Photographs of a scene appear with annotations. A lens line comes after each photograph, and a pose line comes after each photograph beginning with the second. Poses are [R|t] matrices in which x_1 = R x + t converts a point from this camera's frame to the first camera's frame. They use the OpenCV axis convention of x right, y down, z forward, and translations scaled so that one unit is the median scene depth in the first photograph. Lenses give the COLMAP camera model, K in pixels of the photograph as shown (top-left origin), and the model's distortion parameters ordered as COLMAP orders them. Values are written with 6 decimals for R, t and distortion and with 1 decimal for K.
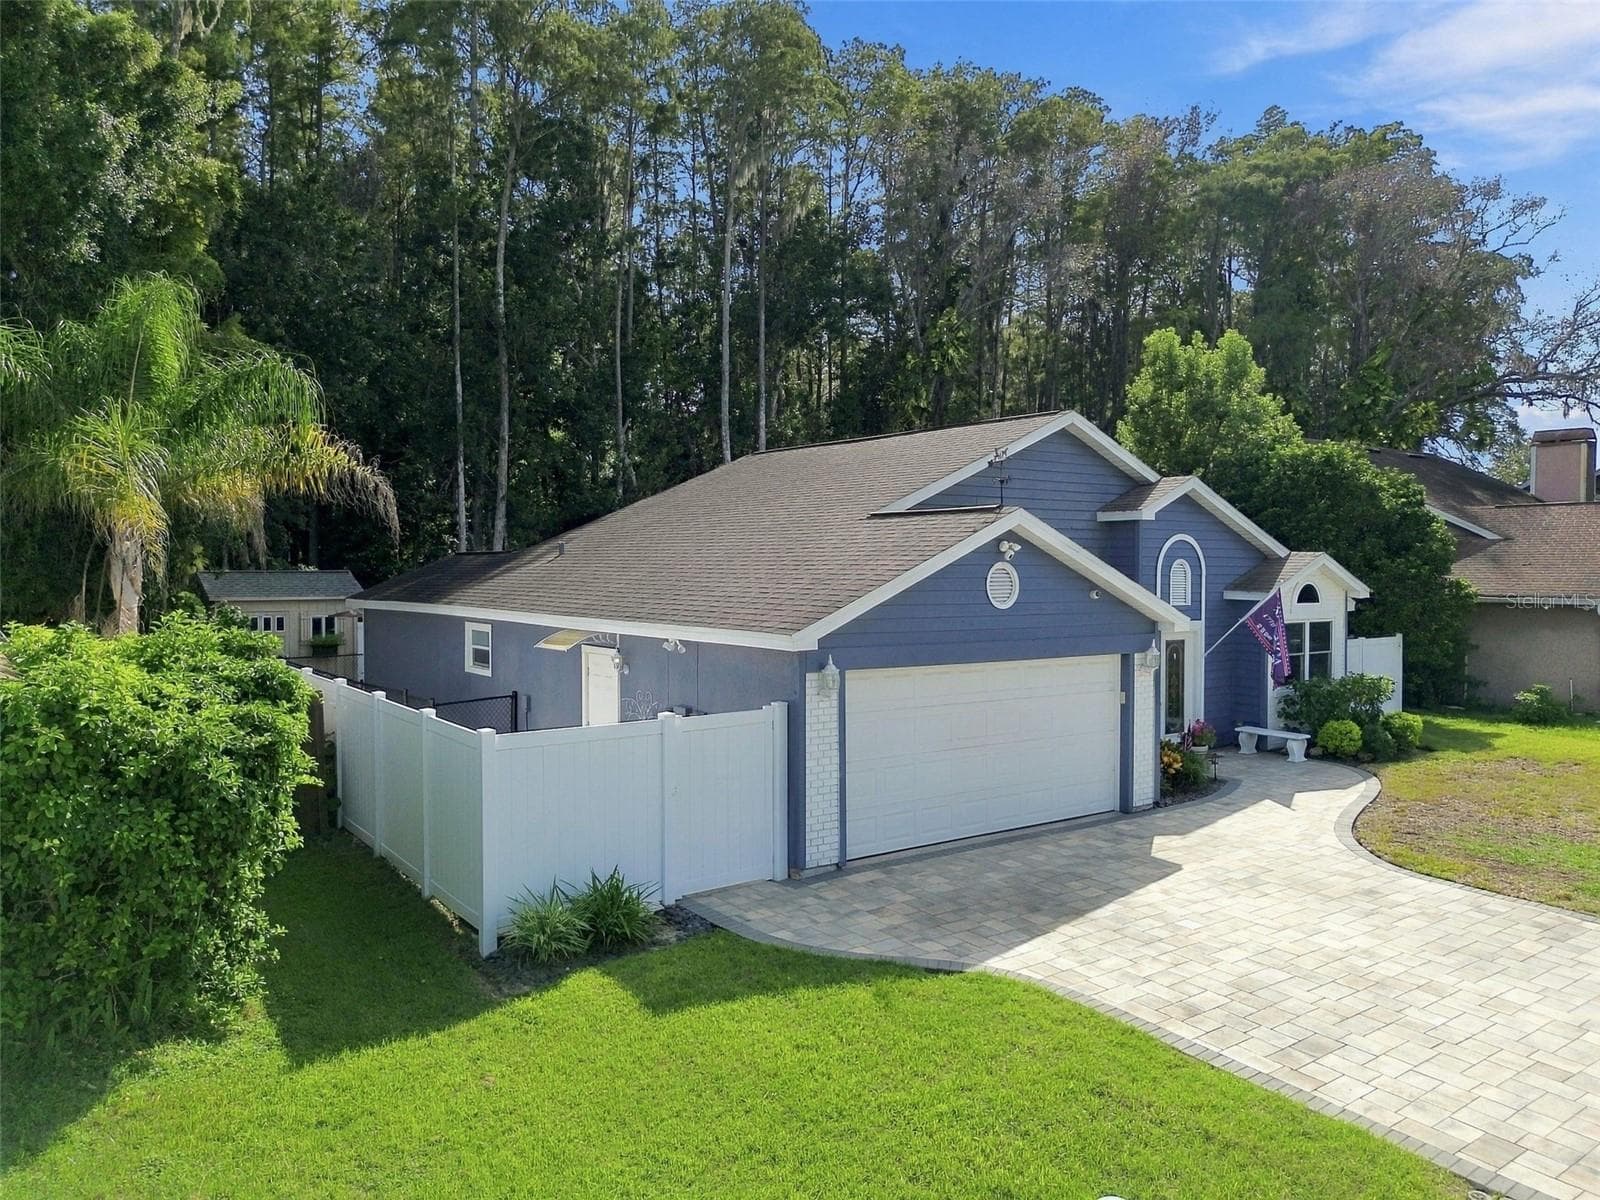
lens RADIAL K [[1134.5, 0, 795.4], [0, 1134.5, 609.3], [0, 0, 1]] dist [0.075251, -0.081982]
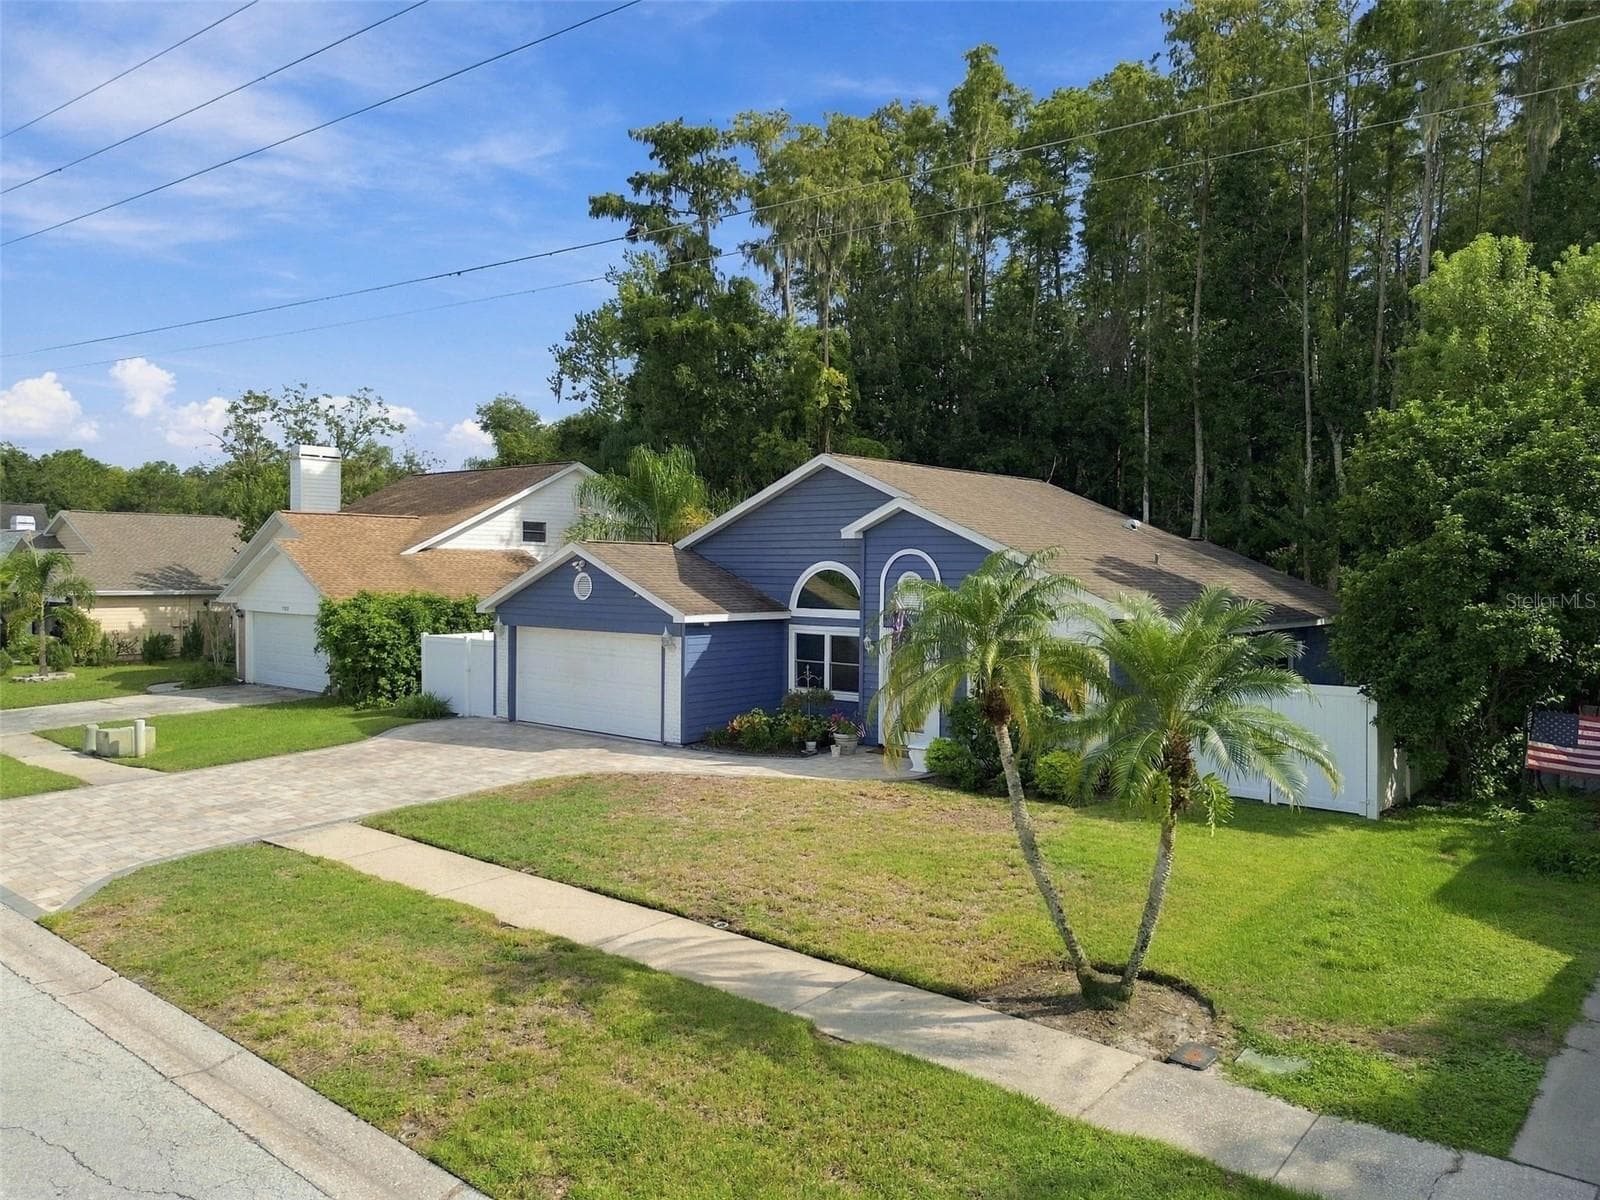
lens RADIAL K [[1134.5, 0, 795.4], [0, 1134.5, 609.3], [0, 0, 1]] dist [0.075251, -0.081982]
pose [[0.225323, 0.034270, -0.973681, 1.310641], [-0.043818, 0.998726, 0.025011, -0.029840], [0.973298, 0.037029, 0.226538, 0.627583]]
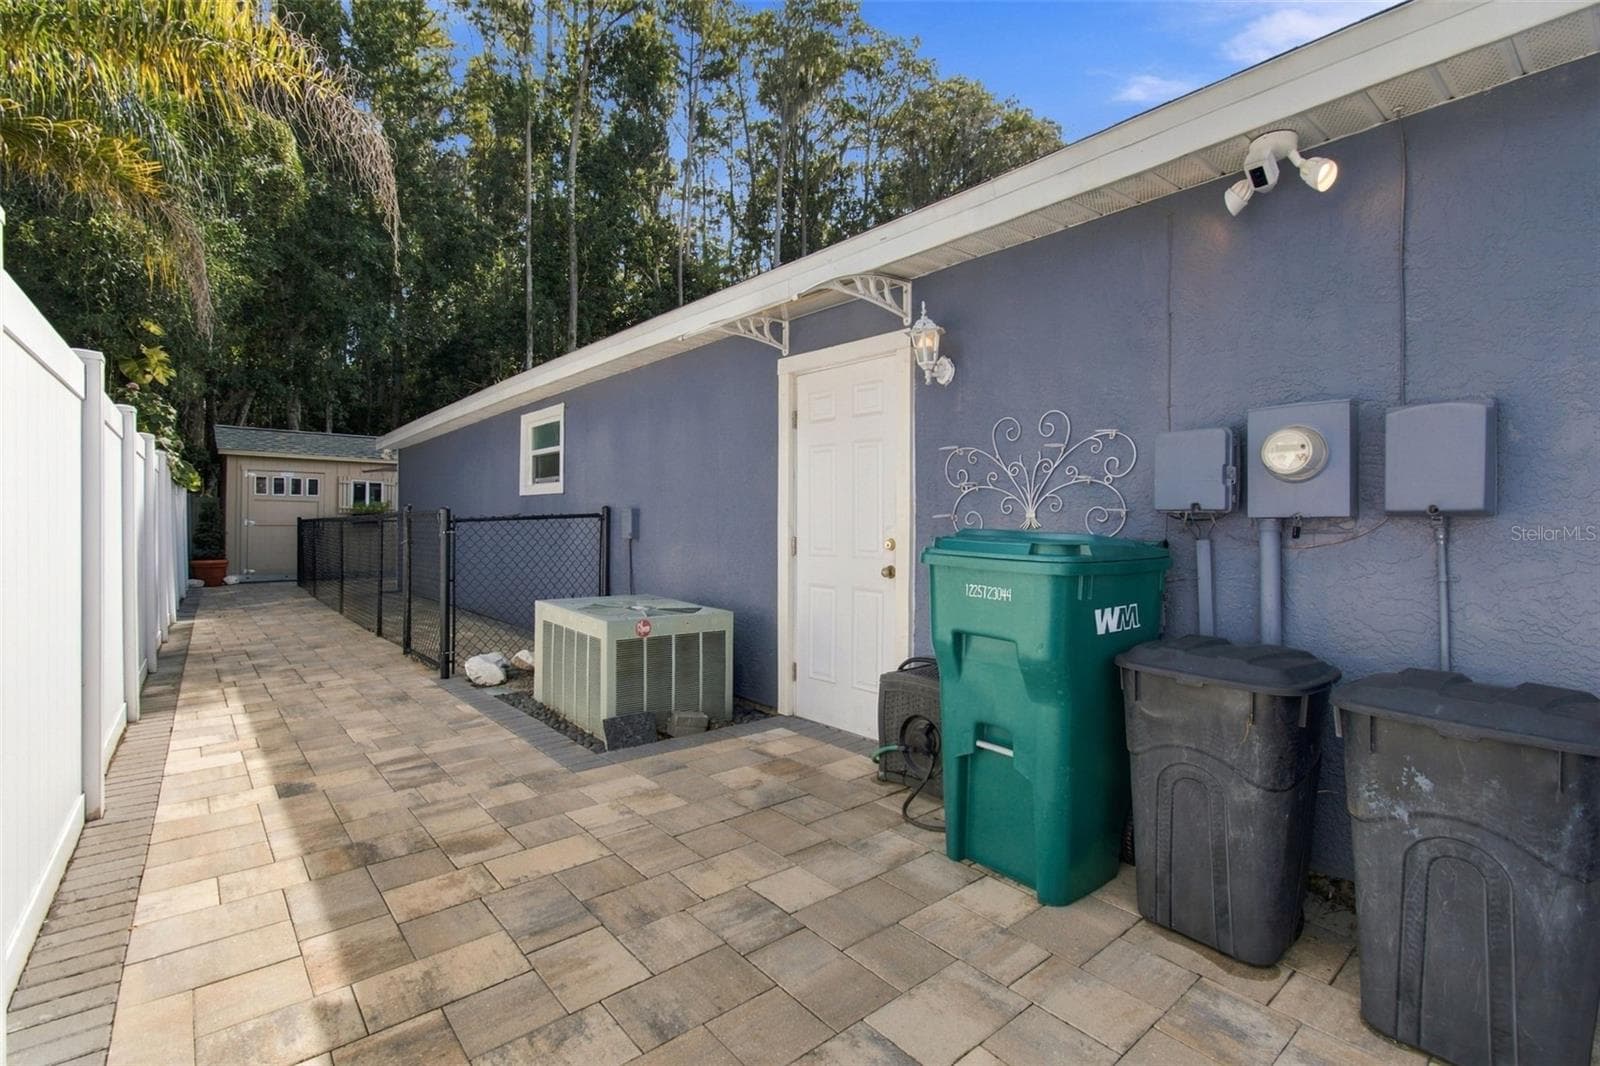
lens RADIAL K [[727.7, 0, 800.0], [0, 727.7, 533.0], [0, 0, 1]] dist [-0.001372, -0.000131]
pose [[0.997867, 0.005965, 0.065005, -0.156293], [-0.003924, 0.999497, -0.031483, 0.084171], [-0.065160, 0.031161, 0.997388, 0.572450]]
